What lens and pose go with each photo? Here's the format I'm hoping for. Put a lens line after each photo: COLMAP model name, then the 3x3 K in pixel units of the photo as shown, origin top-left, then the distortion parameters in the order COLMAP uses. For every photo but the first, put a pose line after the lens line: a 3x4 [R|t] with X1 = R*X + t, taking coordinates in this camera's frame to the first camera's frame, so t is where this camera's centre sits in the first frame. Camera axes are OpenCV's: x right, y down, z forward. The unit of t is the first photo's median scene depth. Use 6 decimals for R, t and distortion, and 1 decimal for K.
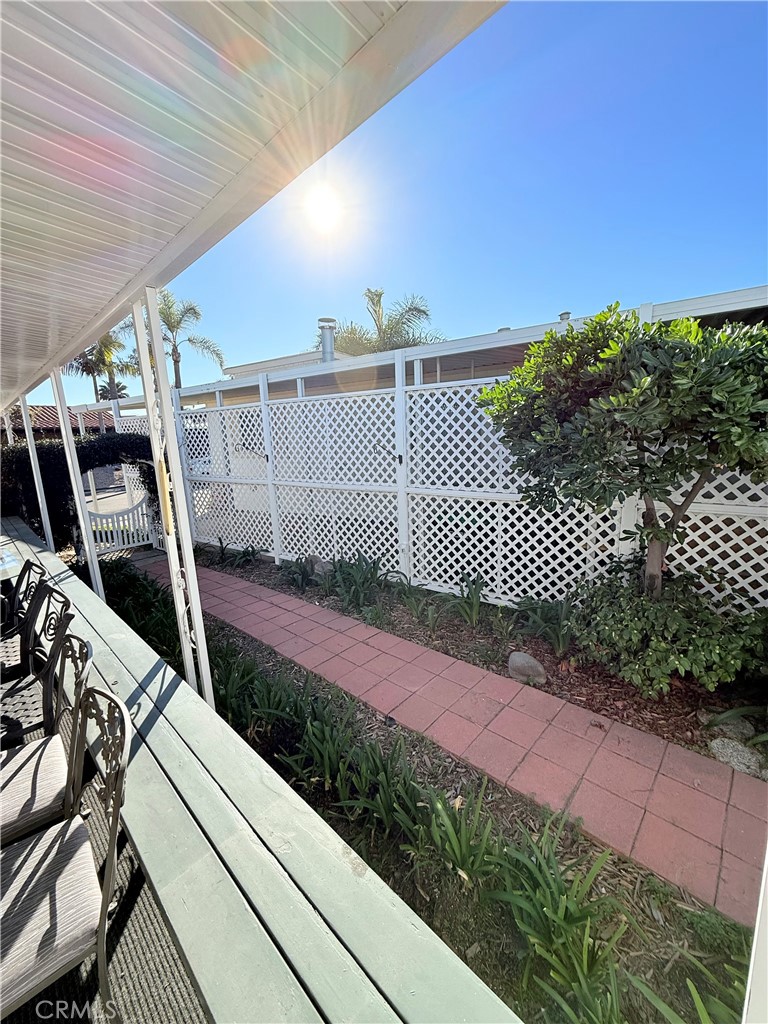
lens RADIAL K [[409.6, 0, 380.9], [0, 409.6, 511.6], [0, 0, 1]] dist [-0.000137, 0.000308]
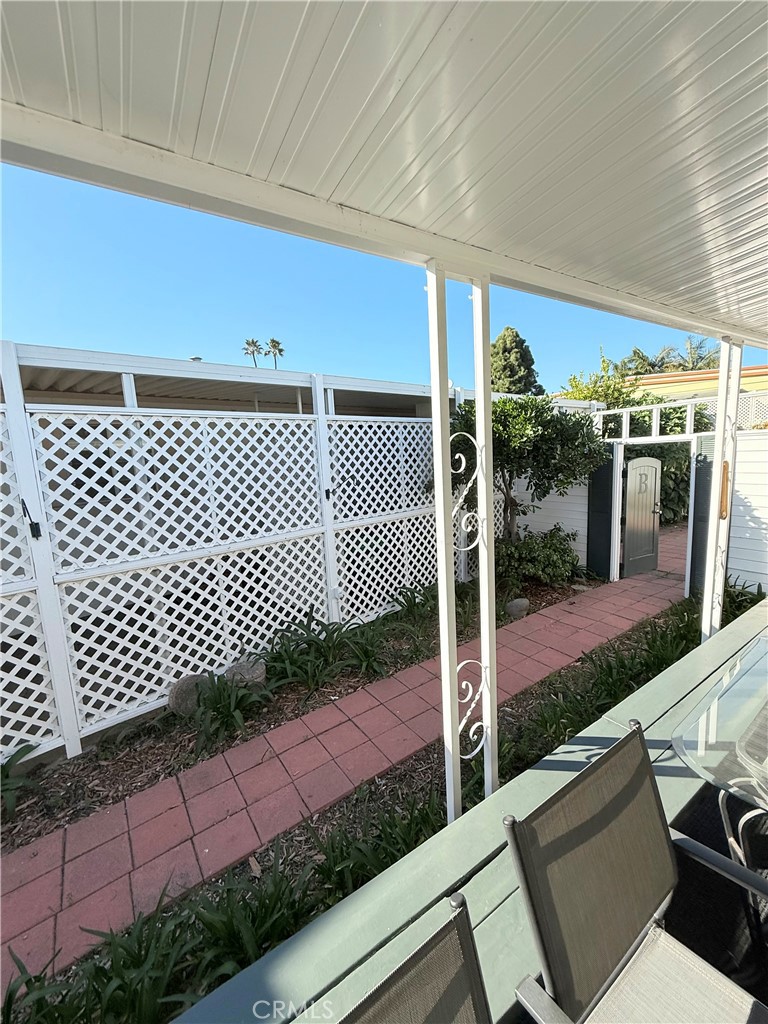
lens RADIAL K [[409.6, 0, 380.9], [0, 409.6, 511.6], [0, 0, 1]] dist [-0.000137, 0.000308]
pose [[0.230209, -0.089531, 0.969014, -0.610652], [0.244607, 0.969113, 0.031429, -0.068588], [-0.941898, 0.229792, 0.244999, 0.521246]]
